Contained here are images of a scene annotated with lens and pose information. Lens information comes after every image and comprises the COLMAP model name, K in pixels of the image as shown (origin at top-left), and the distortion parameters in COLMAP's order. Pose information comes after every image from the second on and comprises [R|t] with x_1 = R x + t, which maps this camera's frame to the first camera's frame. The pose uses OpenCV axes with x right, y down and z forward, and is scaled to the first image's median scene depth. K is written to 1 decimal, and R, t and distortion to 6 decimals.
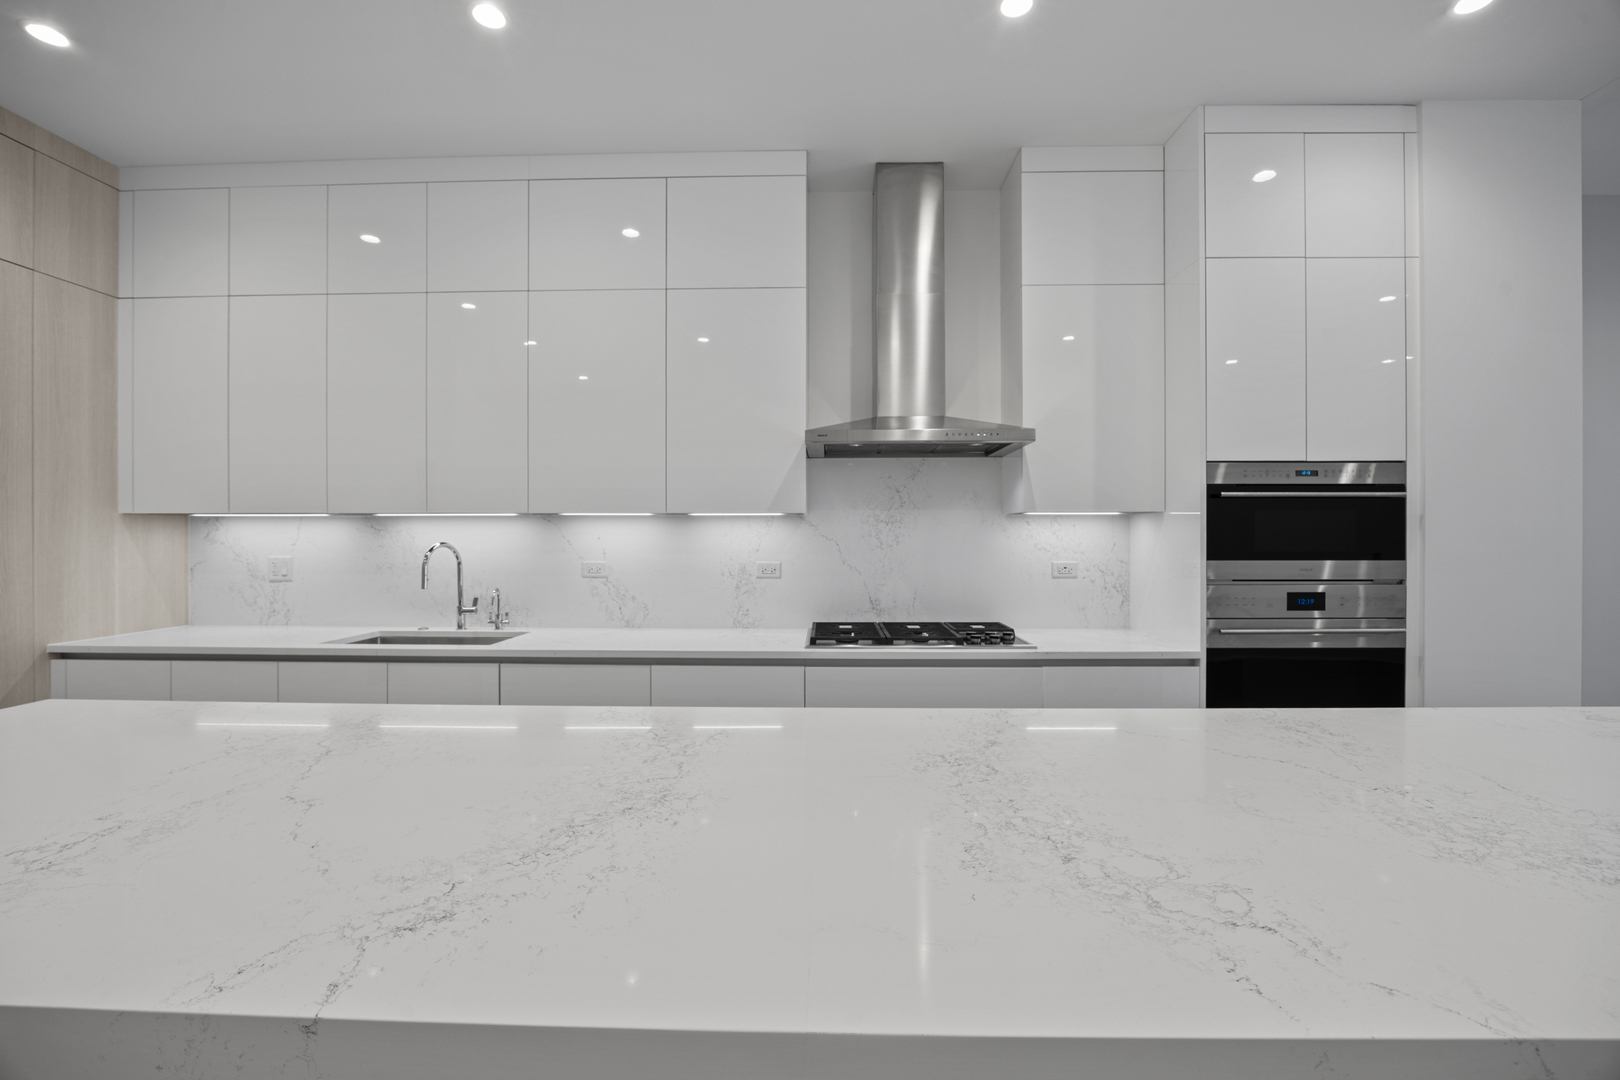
lens RADIAL K [[700.7, 0, 797.7], [0, 700.7, 540.9], [0, 0, 1]] dist [-0.017931, 0.002637]
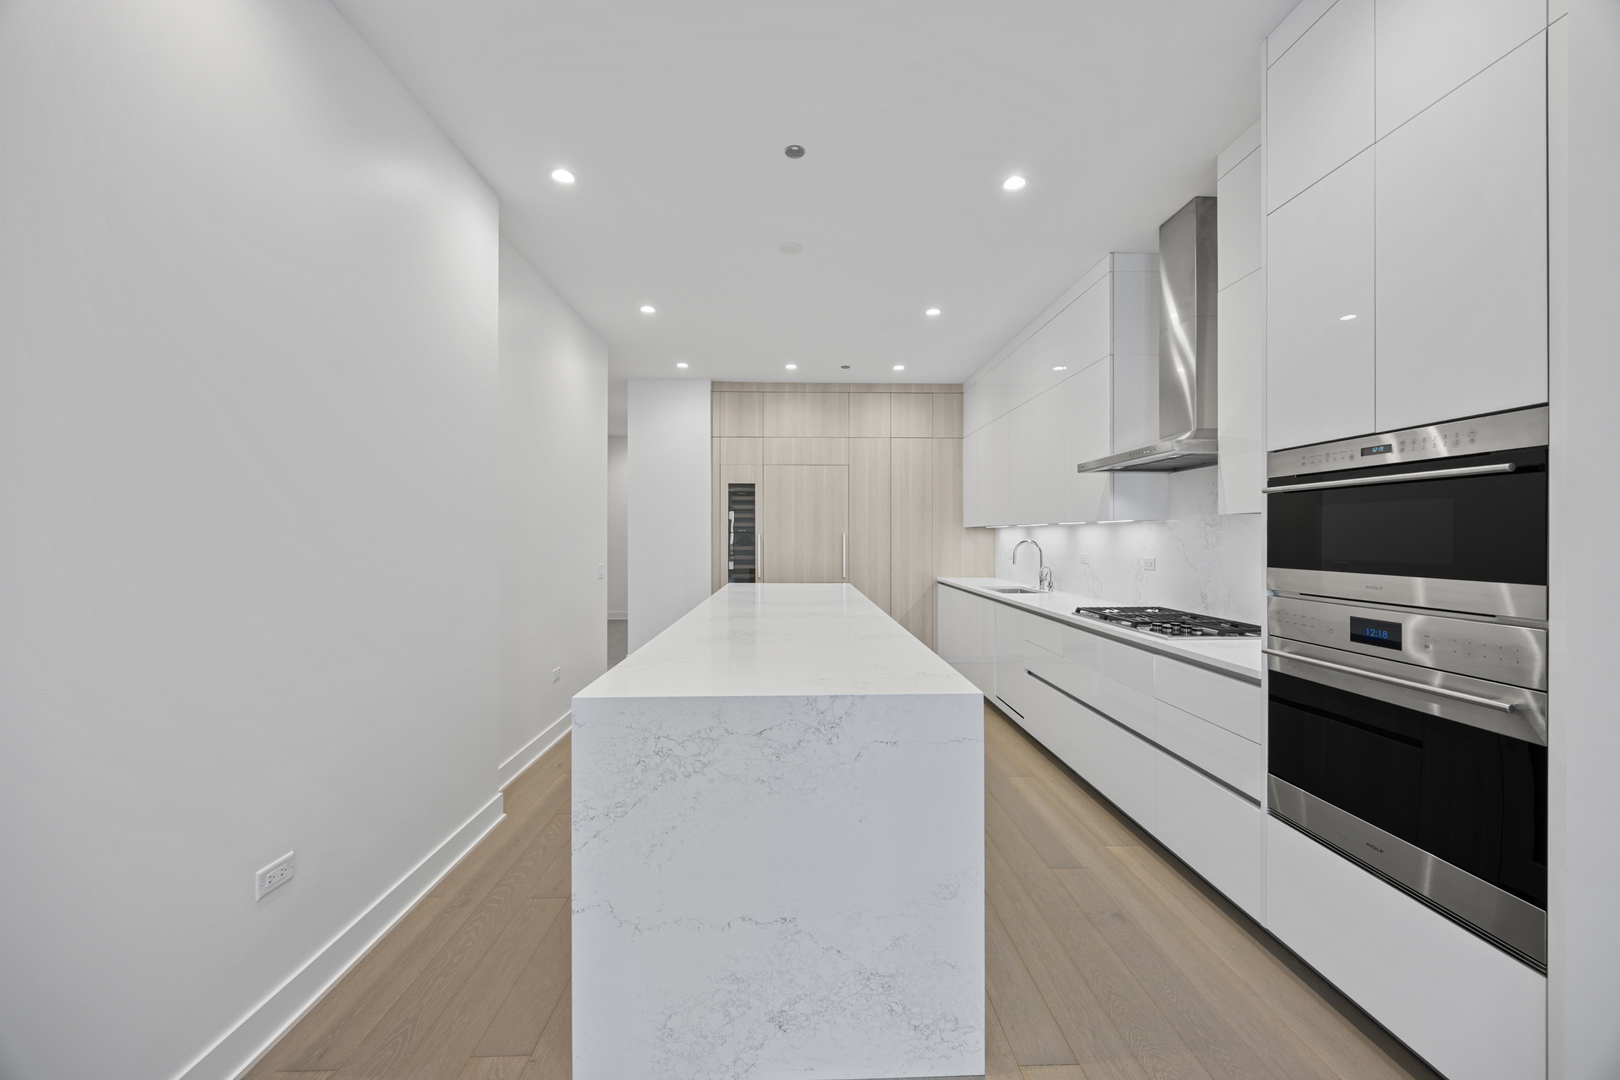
lens RADIAL K [[616.6, 0, 820.7], [0, 616.6, 541.0], [0, 0, 1]] dist [-0.002823, 0.000229]
pose [[0.078792, 0.007434, -0.996863, 1.116507], [-0.002088, 0.999971, 0.007292, -0.007593], [0.996889, 0.001507, 0.078805, 0.333919]]
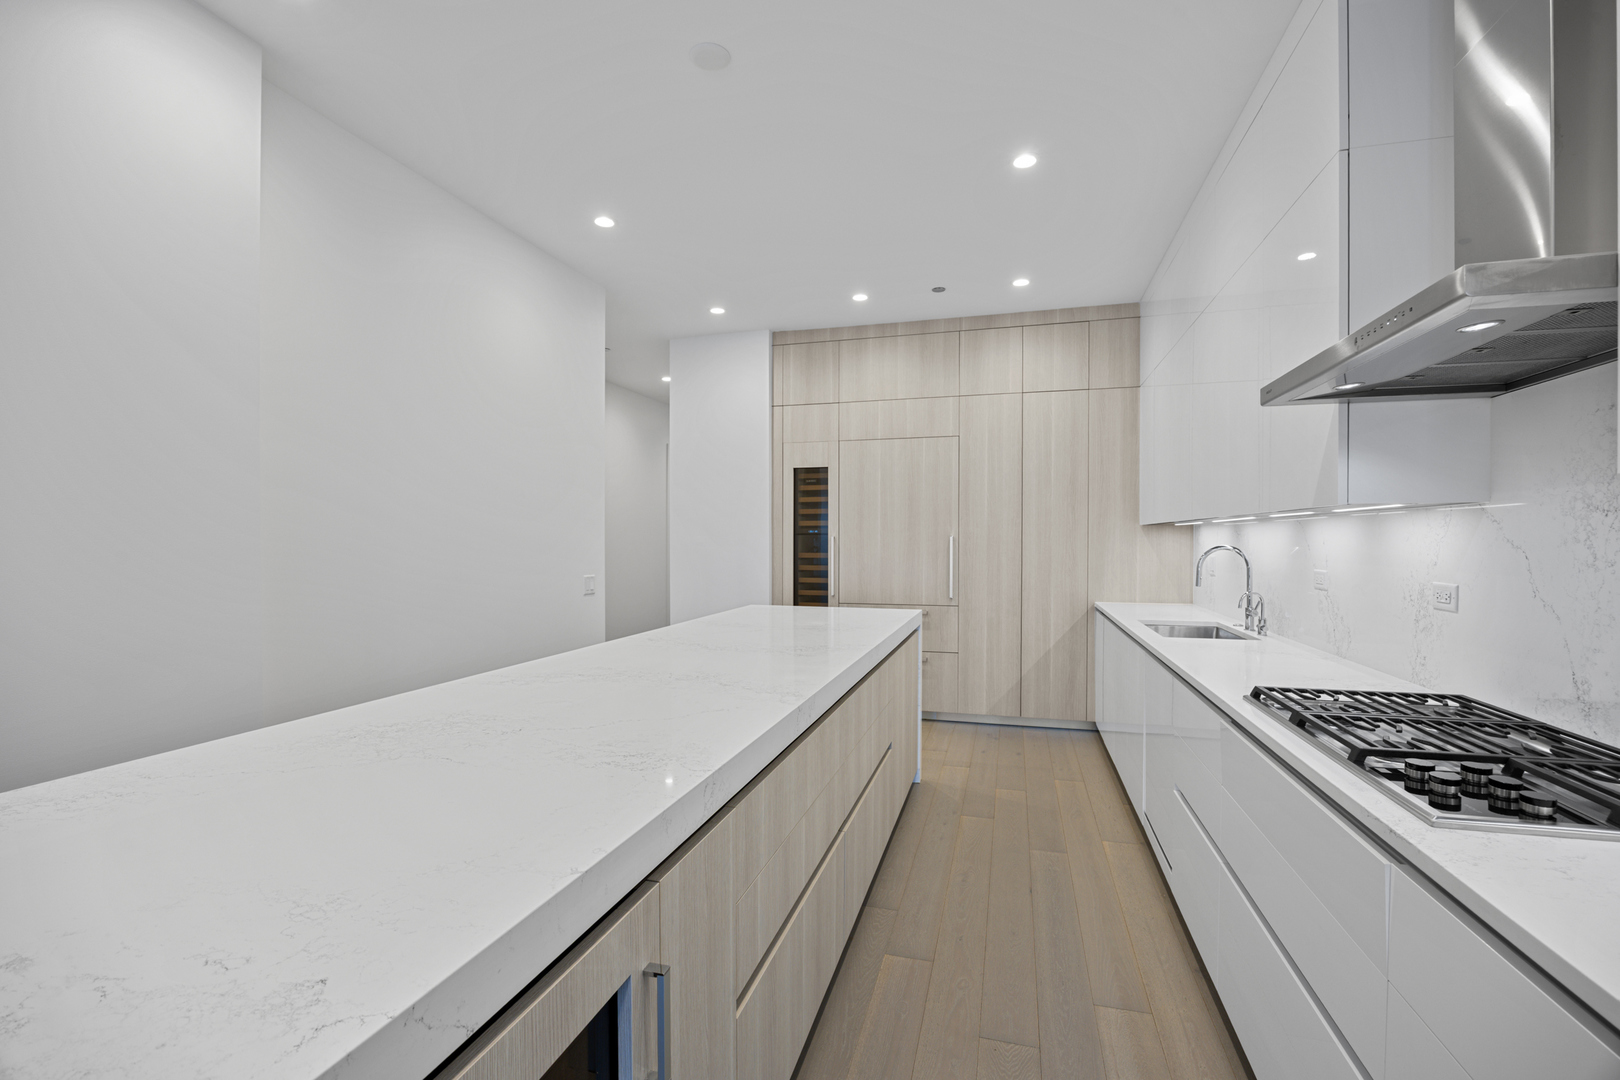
lens RADIAL K [[700.7, 0, 822.9], [0, 700.7, 553.3], [0, 0, 1]] dist [-0.017931, 0.002637]
pose [[-0.226166, 0.019700, -0.973889, 0.709895], [-0.000965, 0.999790, 0.020448, -0.008187], [0.974088, 0.005564, -0.226100, 0.659061]]
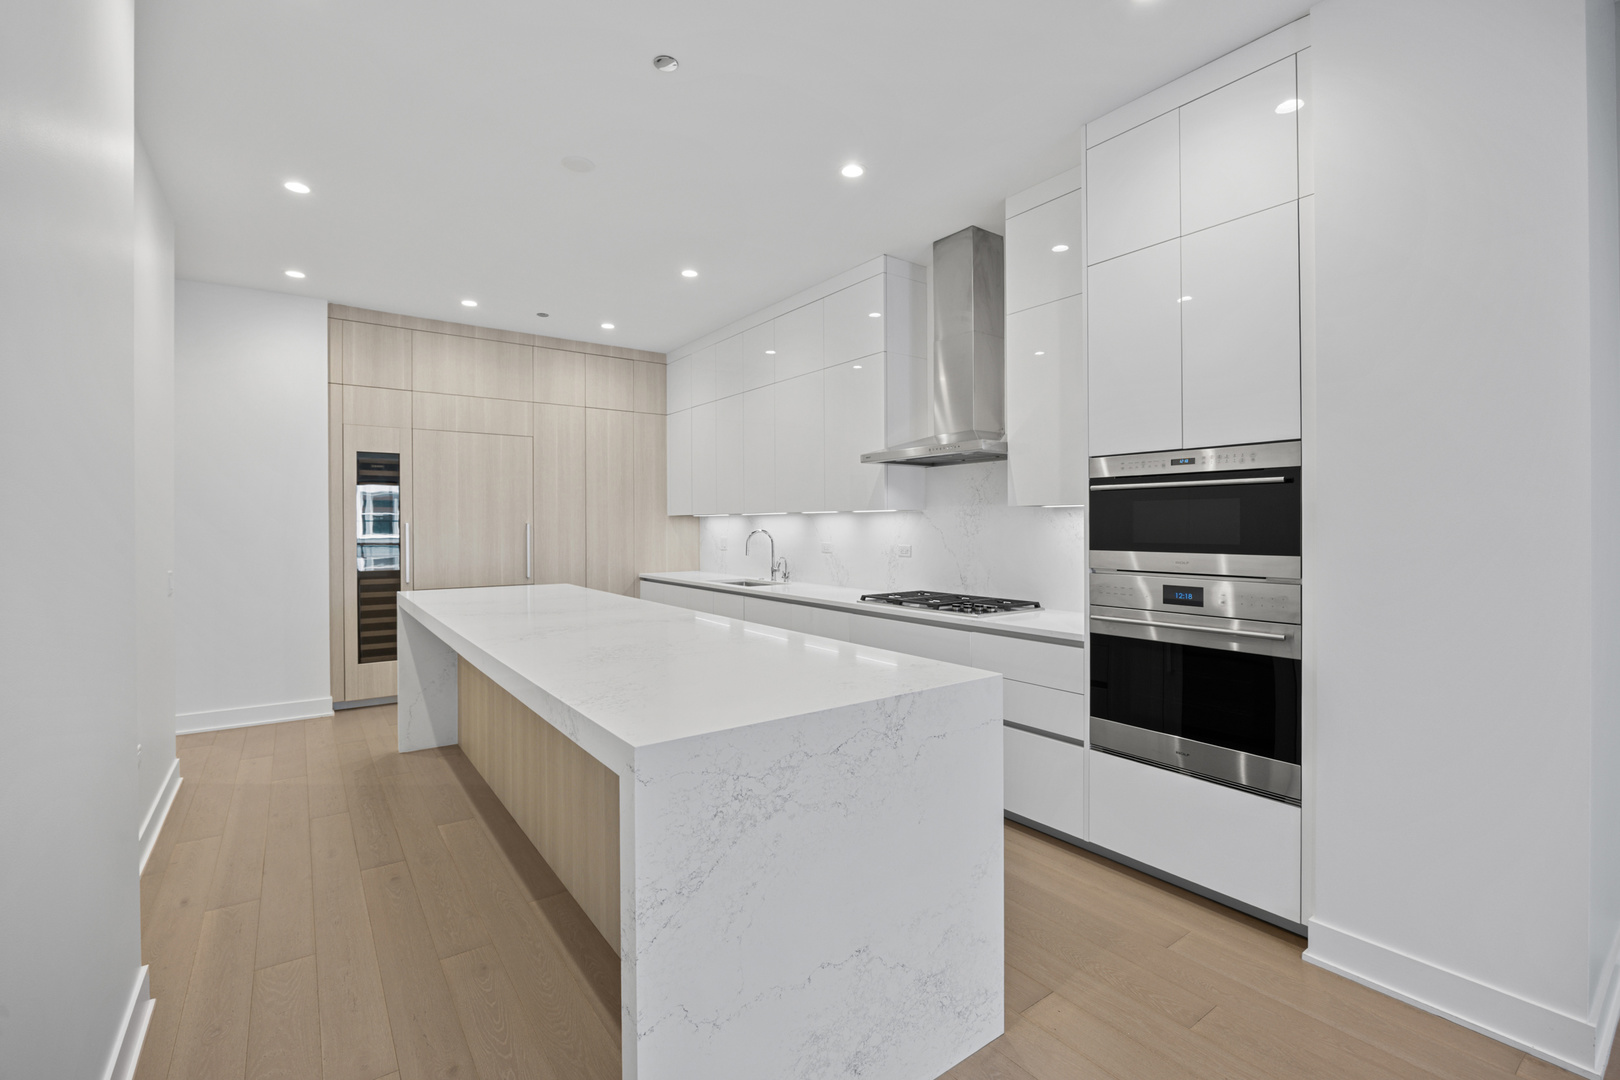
lens RADIAL K [[700.7, 0, 816.3], [0, 700.7, 529.6], [0, 0, 1]] dist [-0.017931, 0.002637]
pose [[0.624270, 0.003580, -0.781201, 0.995721], [-0.000023, 0.999990, 0.004564, -0.007028], [0.781209, -0.002831, 0.624263, 0.005826]]
